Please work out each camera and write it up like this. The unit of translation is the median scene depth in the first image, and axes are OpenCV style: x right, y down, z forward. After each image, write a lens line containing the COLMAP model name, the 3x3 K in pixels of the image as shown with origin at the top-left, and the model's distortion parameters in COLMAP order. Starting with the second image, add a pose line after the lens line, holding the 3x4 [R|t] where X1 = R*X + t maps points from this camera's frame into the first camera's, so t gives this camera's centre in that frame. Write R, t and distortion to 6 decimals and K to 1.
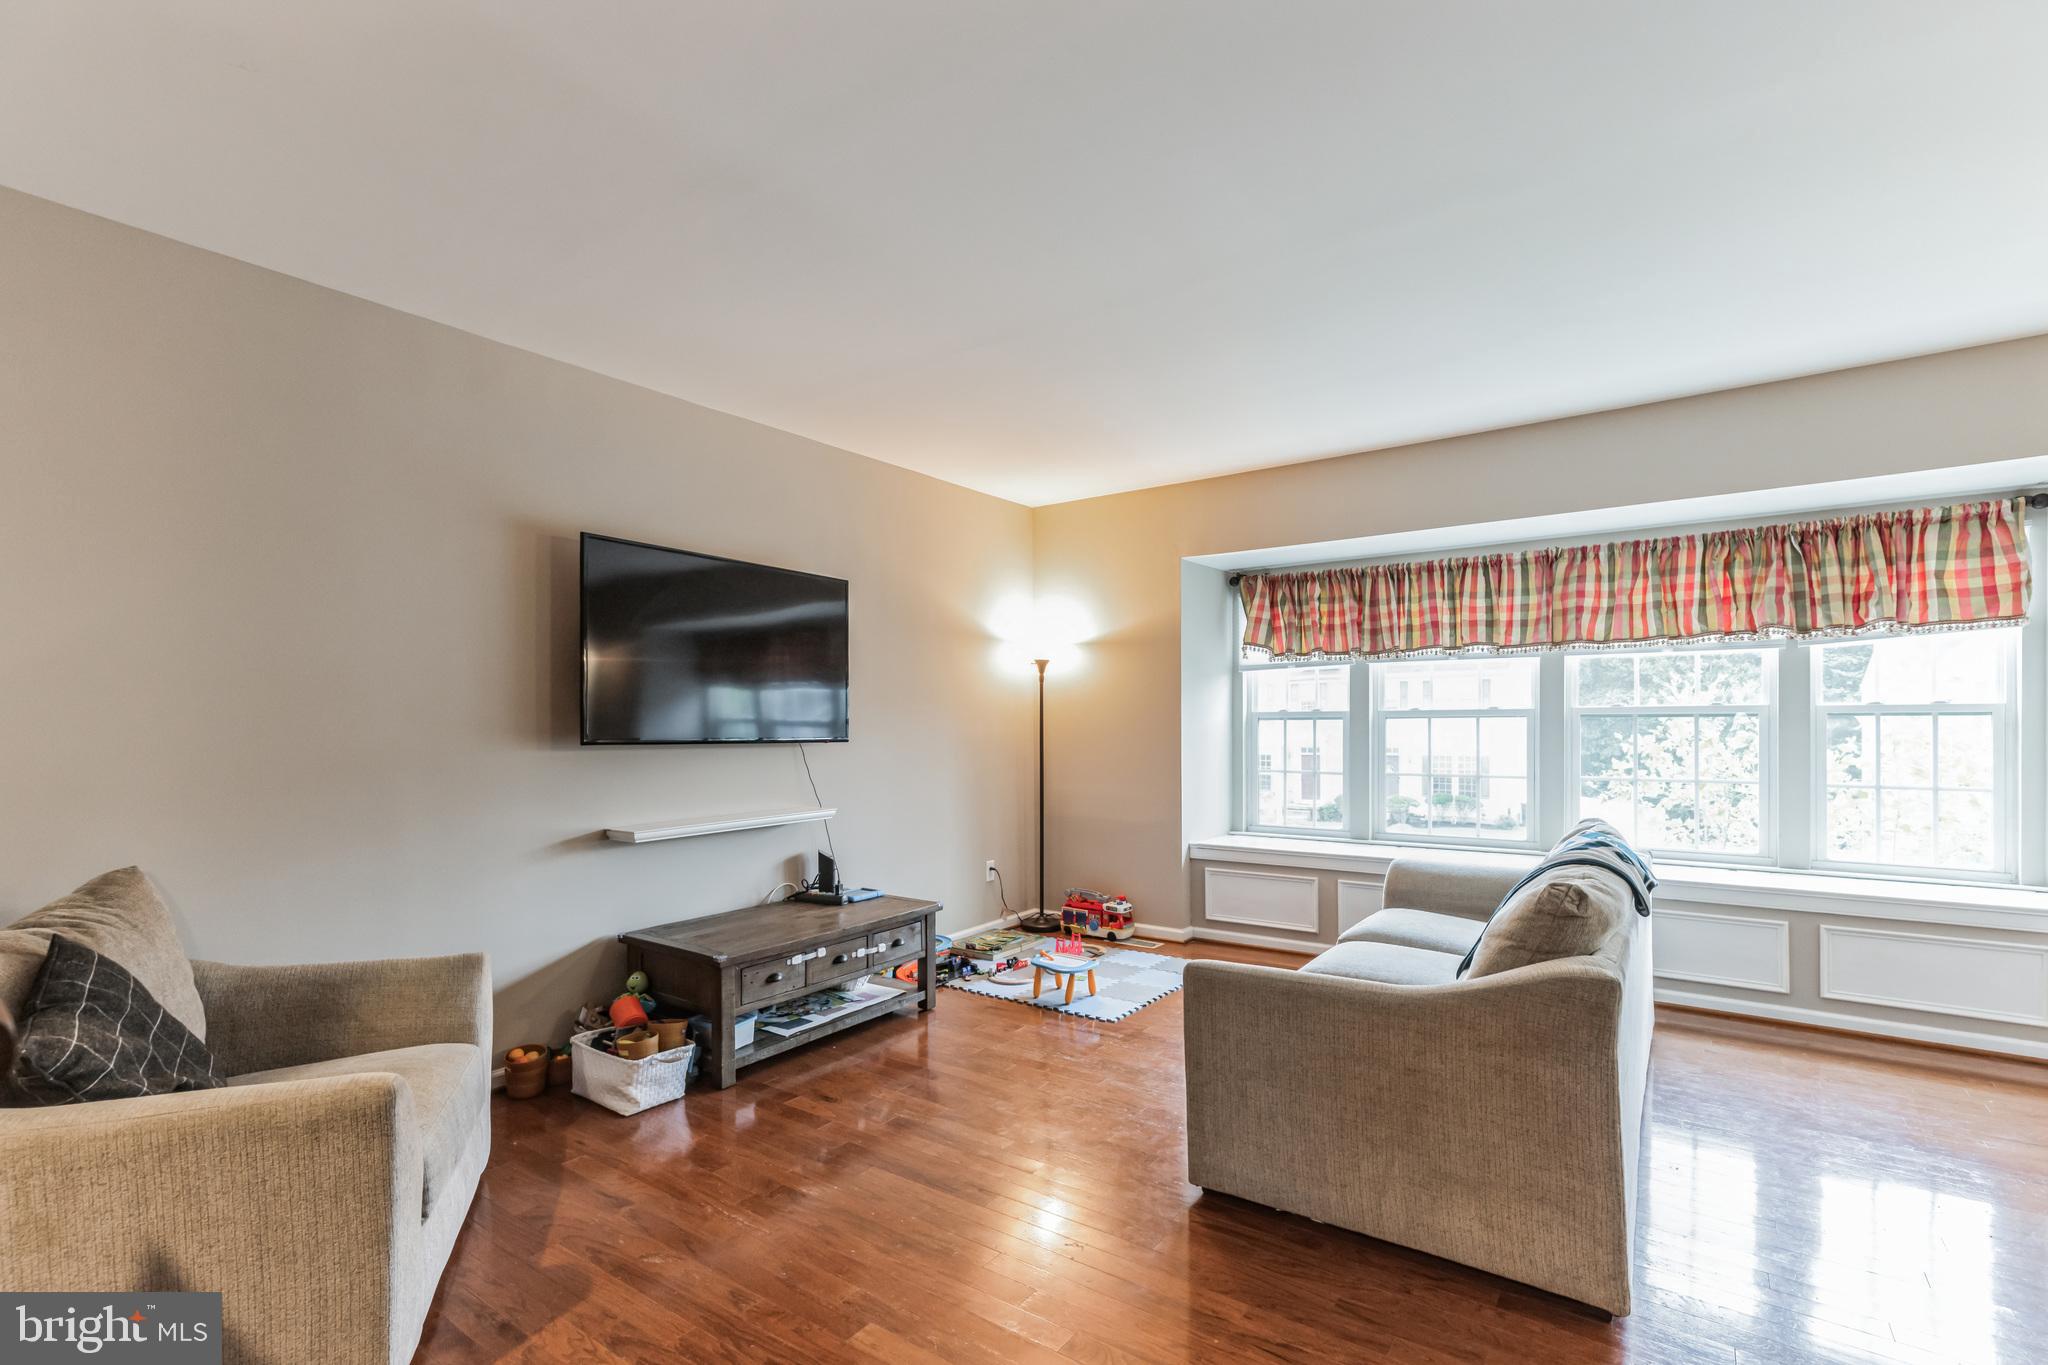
lens RADIAL K [[887.3, 0, 1090.2], [0, 887.3, 723.5], [0, 0, 1]] dist [0.005567, 0.000078]
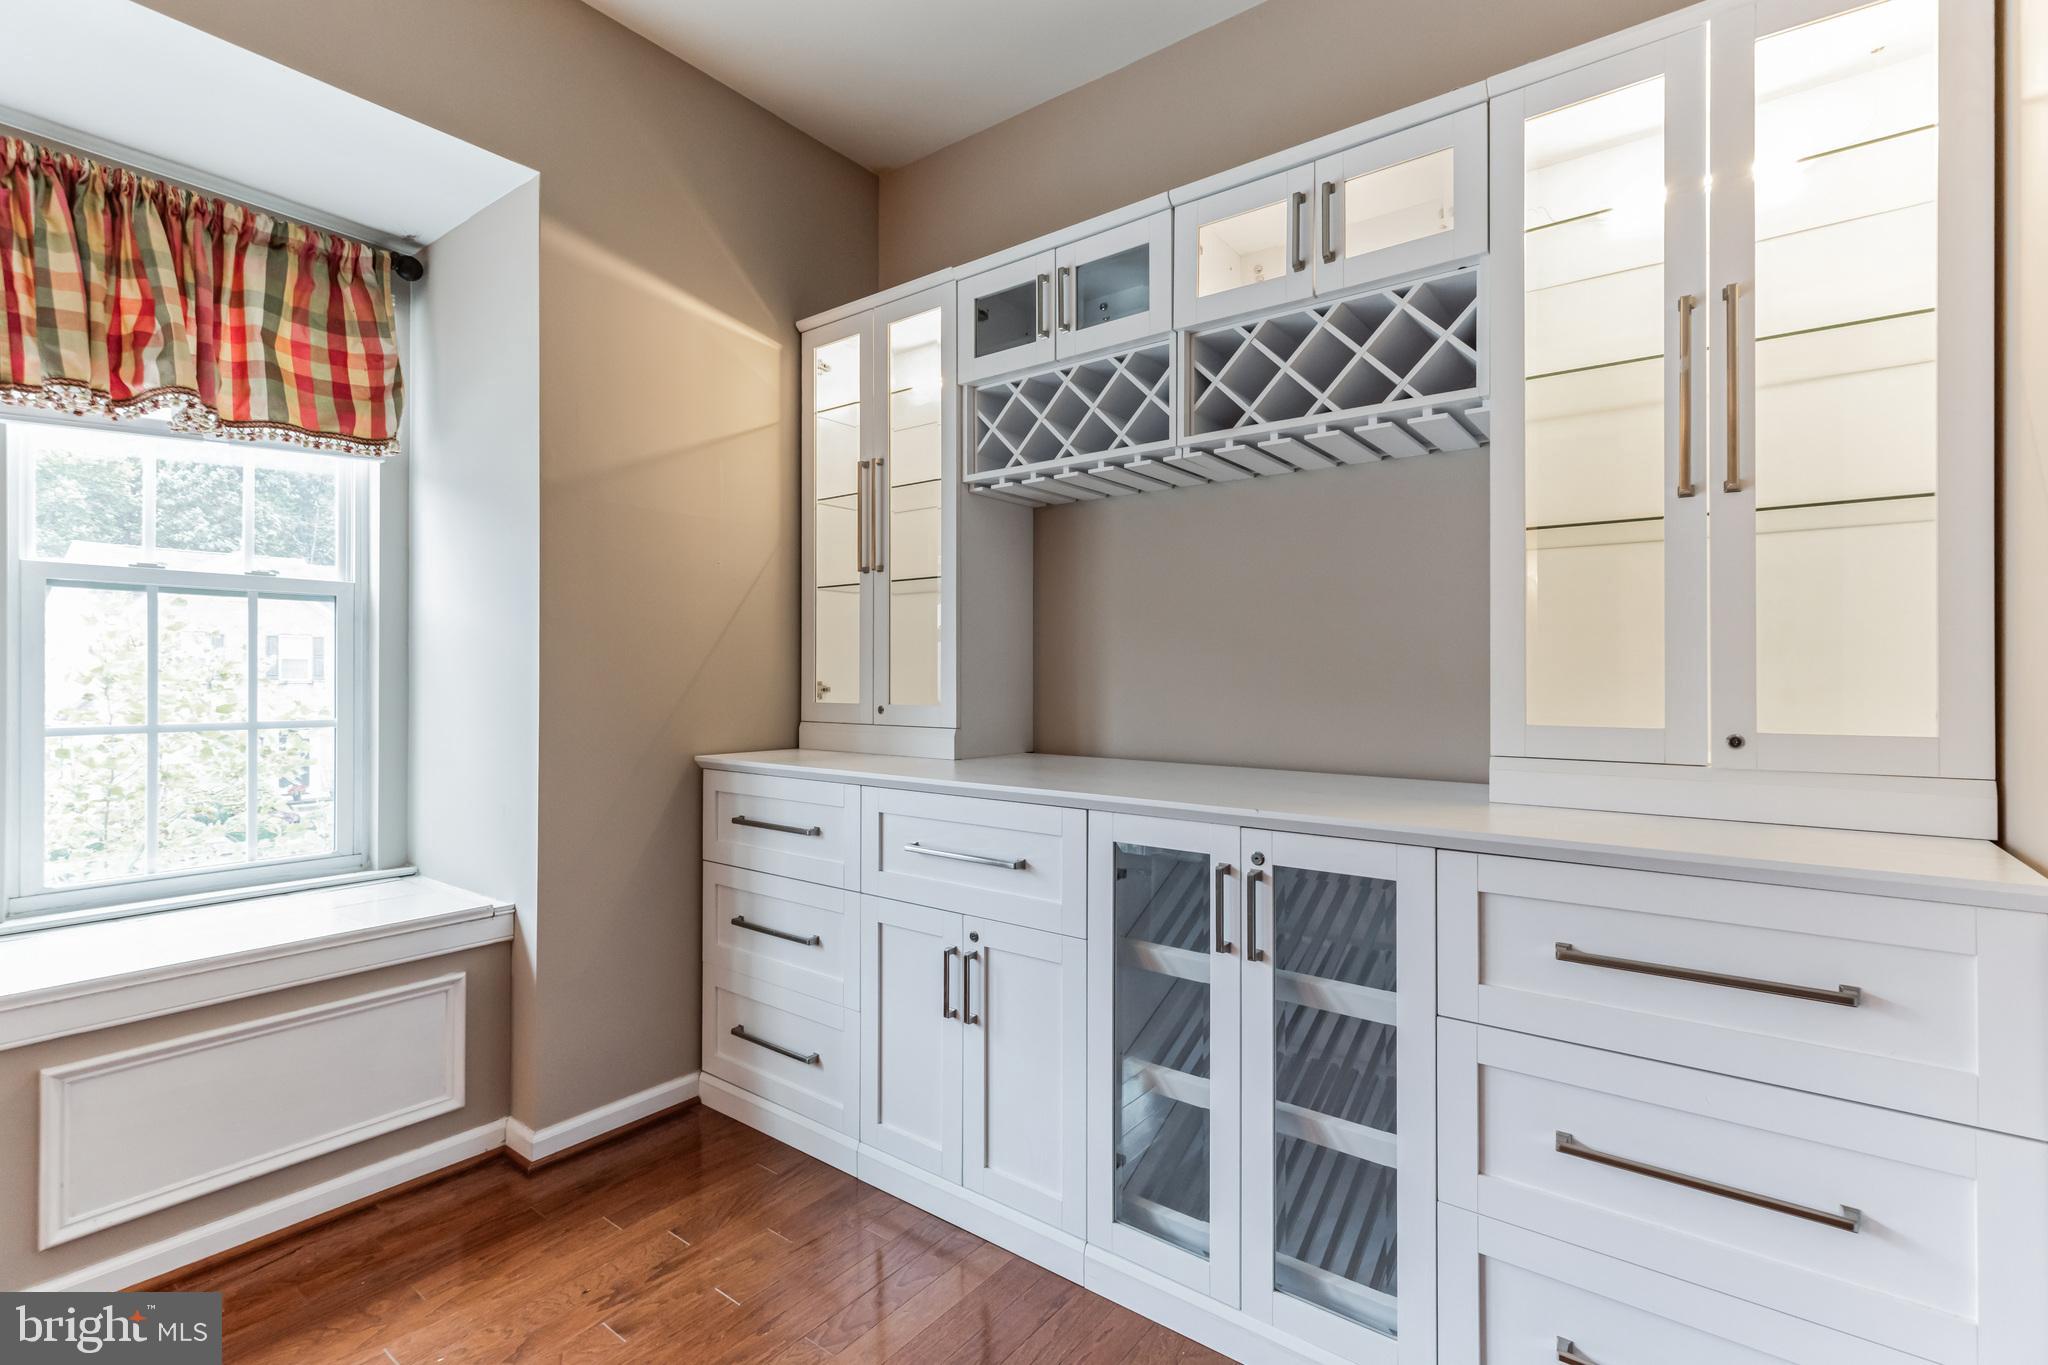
lens RADIAL K [[959.1, 0, 1009.4], [0, 959.1, 674.5], [0, 0, 1]] dist [-0.000320, 0.001056]
pose [[0.066391, -0.000807, 0.997793, 0.324862], [-0.002486, 0.999996, 0.000974, 0.033051], [-0.997791, -0.002545, 0.066388, 0.418891]]
